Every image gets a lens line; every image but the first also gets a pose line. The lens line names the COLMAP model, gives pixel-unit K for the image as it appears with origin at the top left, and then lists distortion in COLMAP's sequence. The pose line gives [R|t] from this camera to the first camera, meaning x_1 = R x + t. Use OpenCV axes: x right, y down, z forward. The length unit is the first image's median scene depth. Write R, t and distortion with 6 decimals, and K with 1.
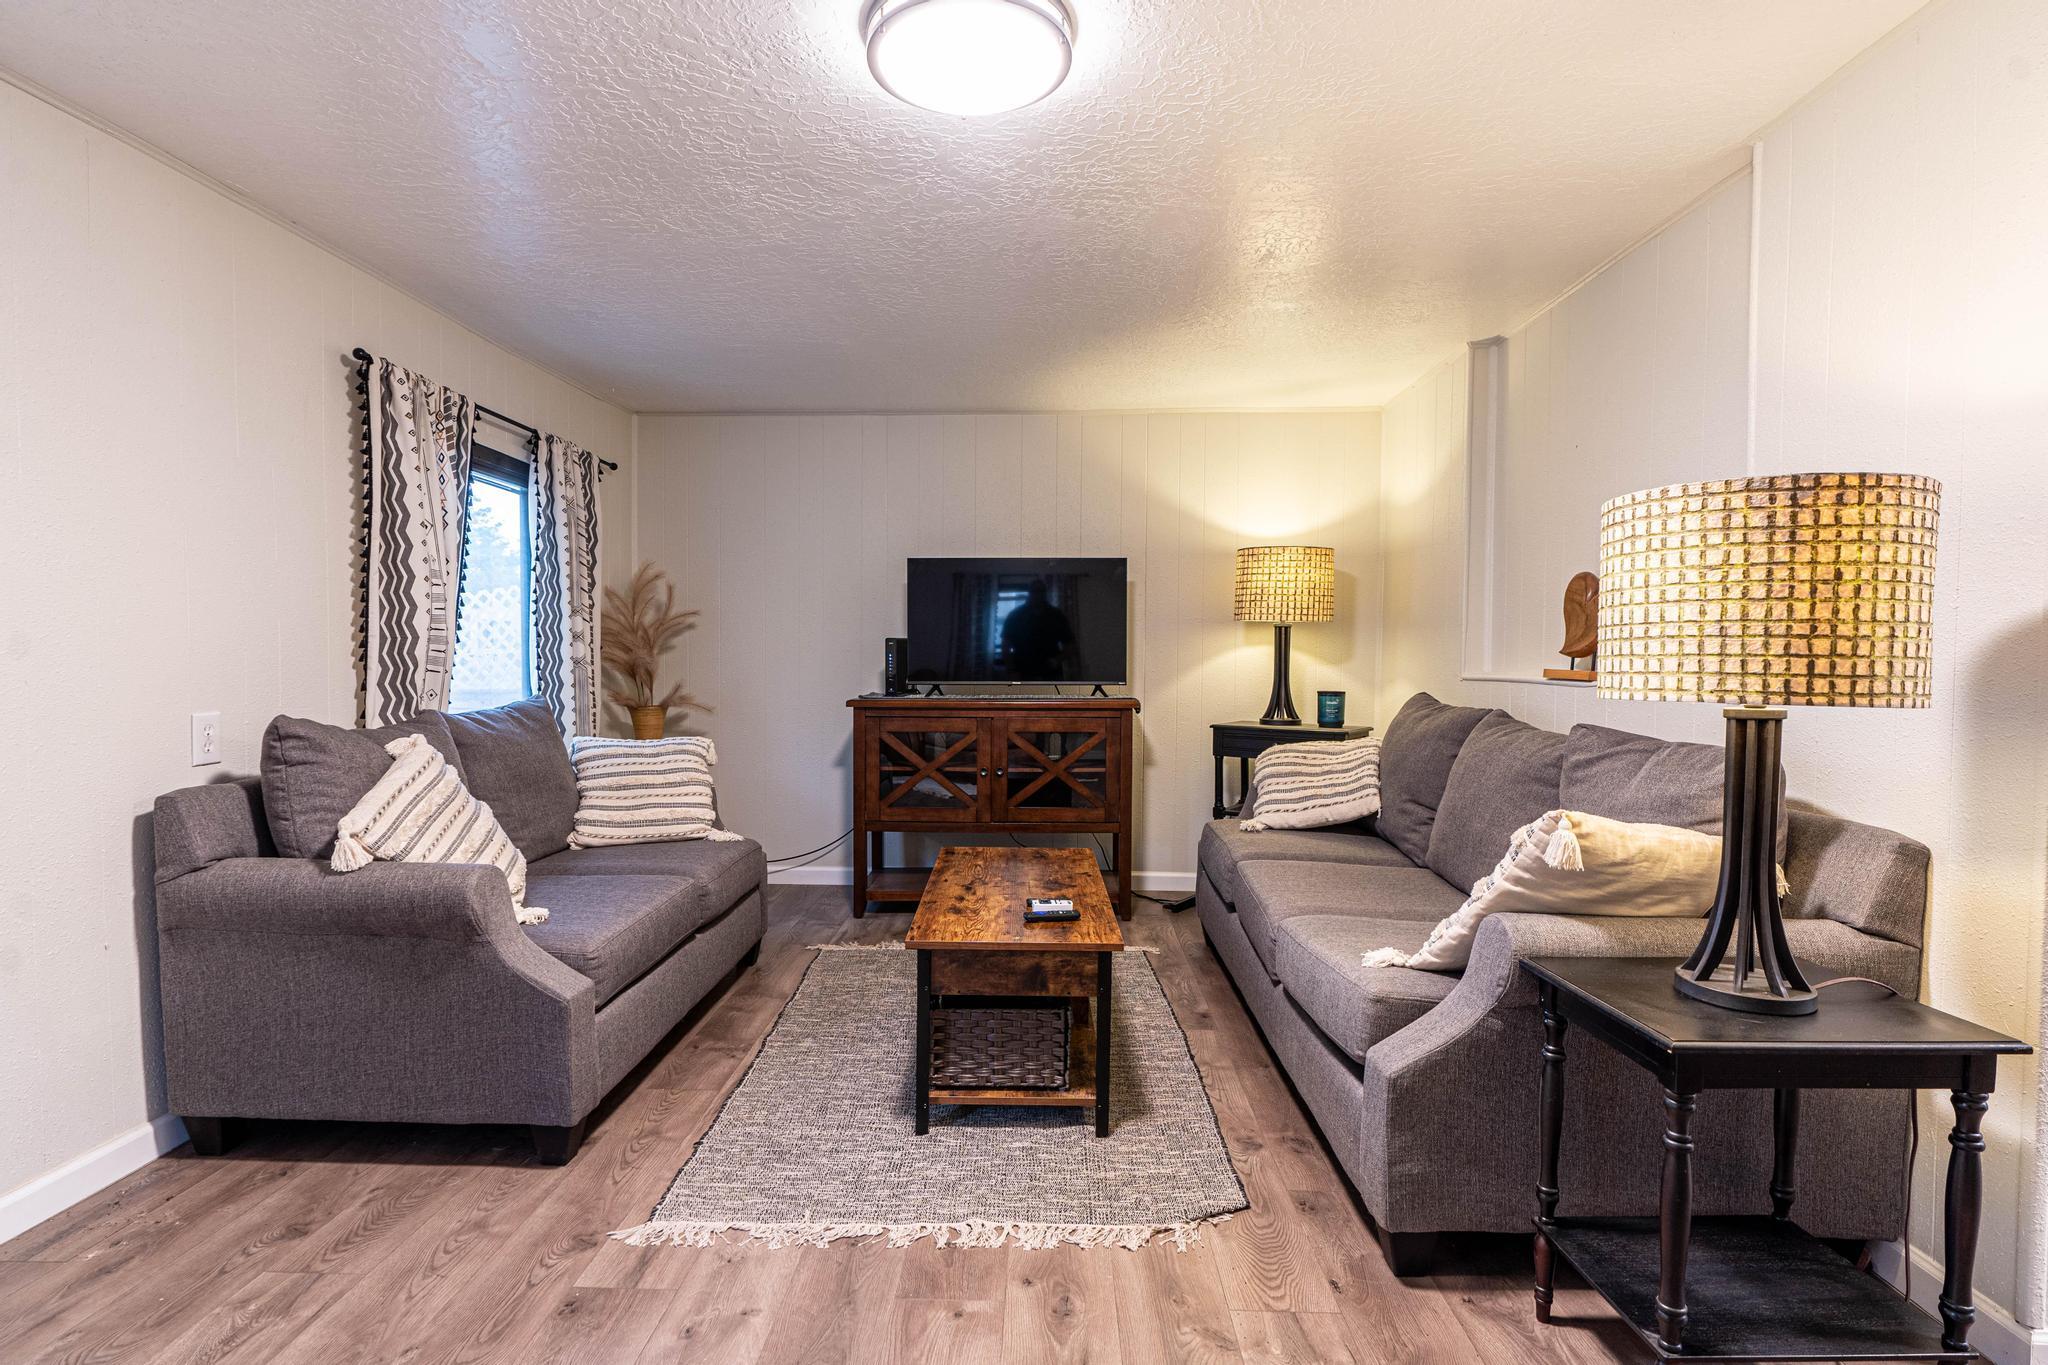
lens RADIAL K [[1017.7, 0, 1024.0], [0, 1017.7, 682.5], [0, 0, 1]] dist [-0.003591, -0.000344]
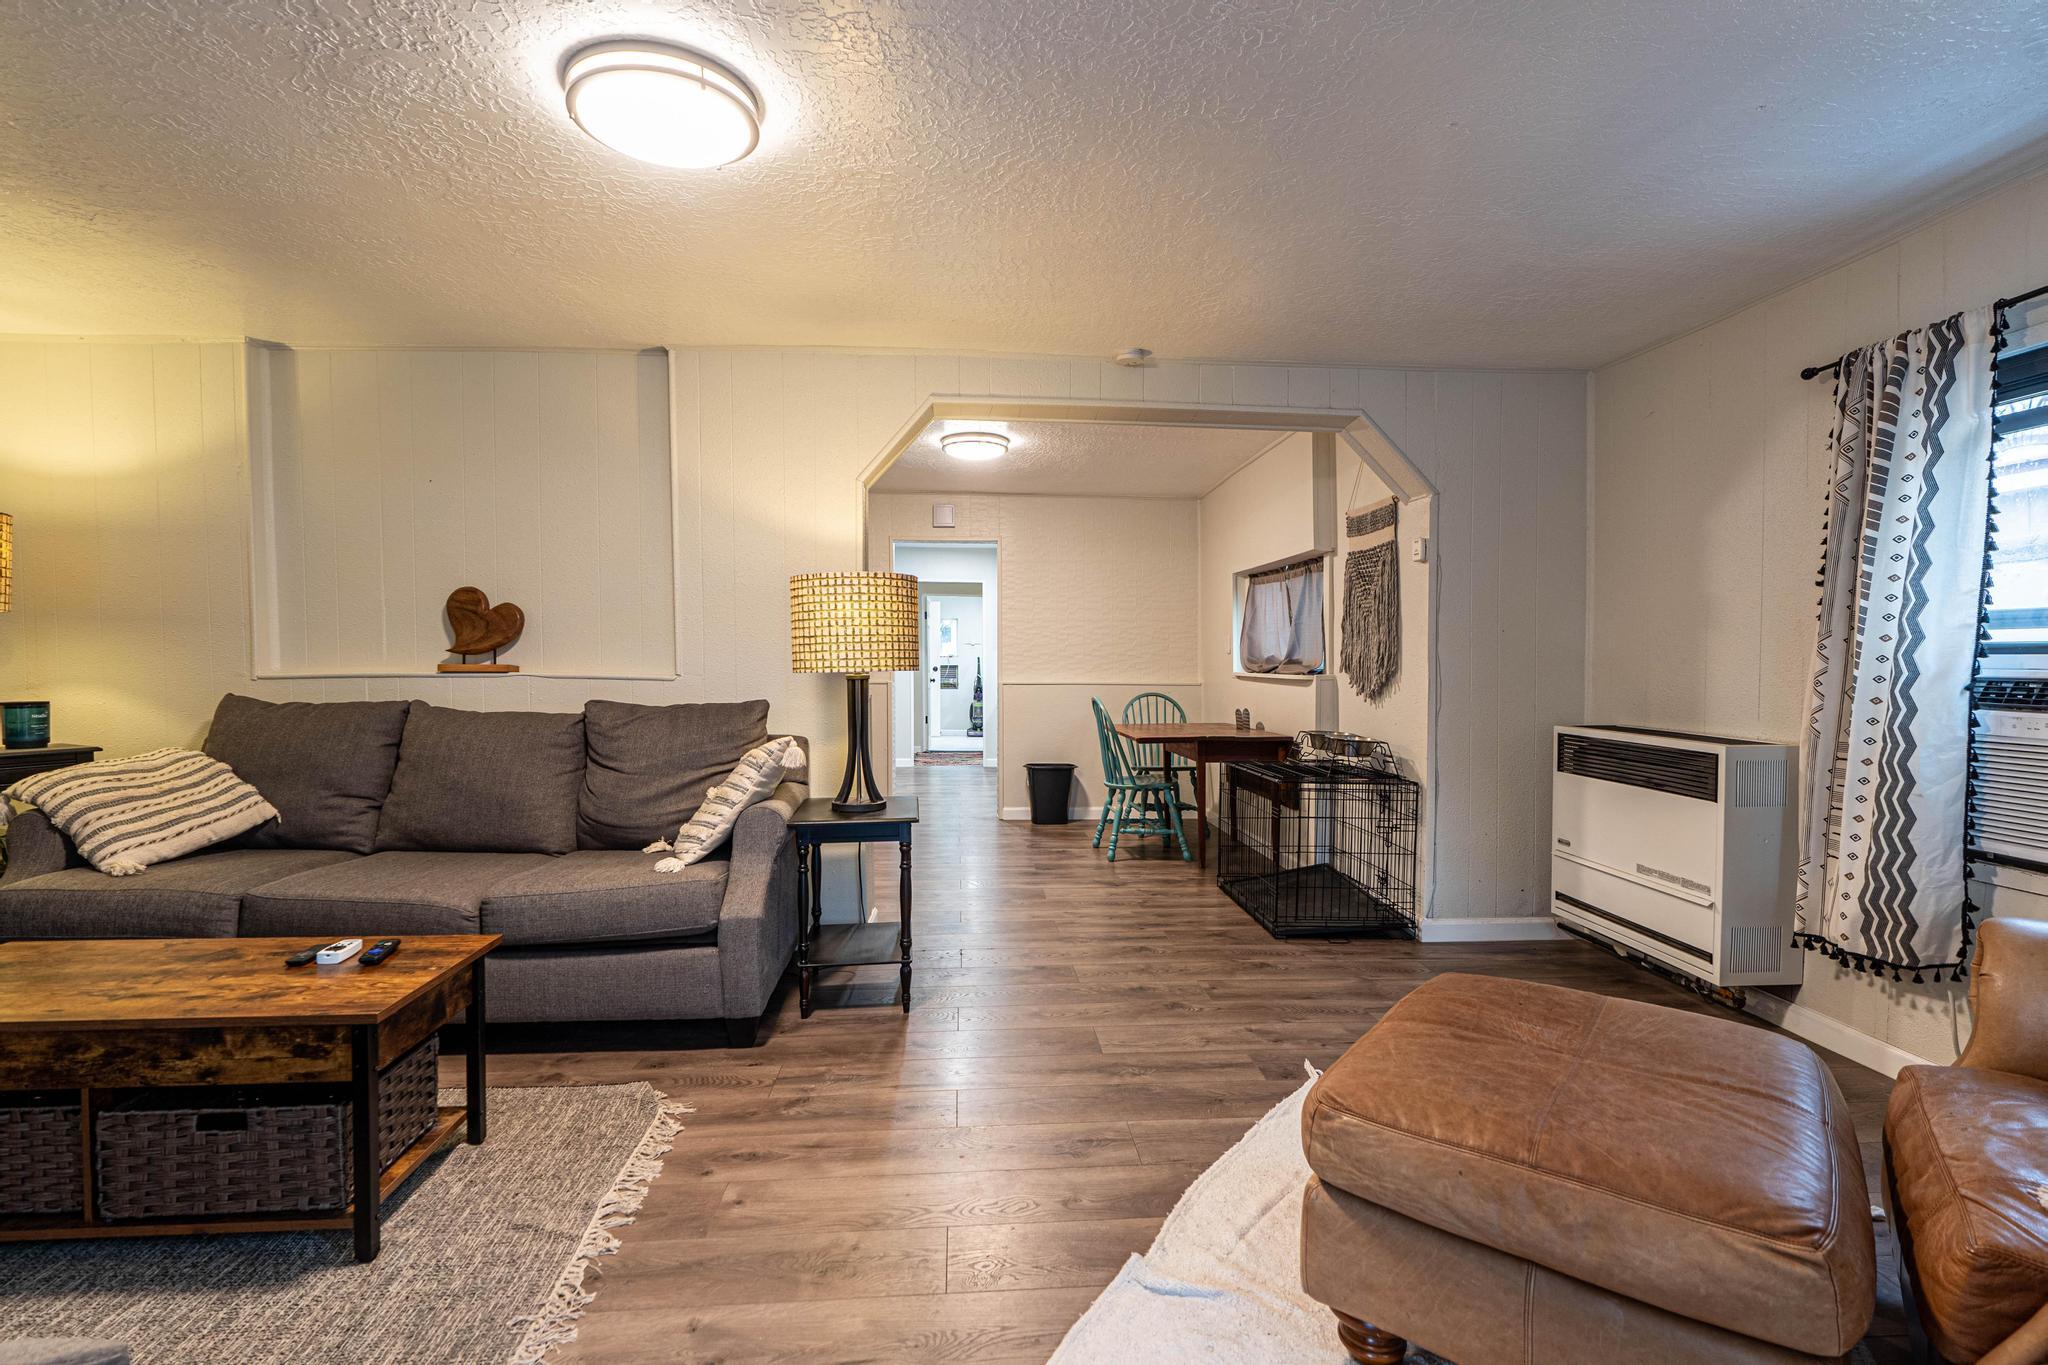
lens RADIAL K [[929.5, 0, 1024.0], [0, 929.5, 682.5], [0, 0, 1]] dist [-0.001434, 0.000185]
pose [[-0.093100, -0.031549, 0.995157, -1.066975], [0.032986, 0.998851, 0.034752, -0.012998], [-0.995110, 0.036061, -0.091952, 0.684108]]
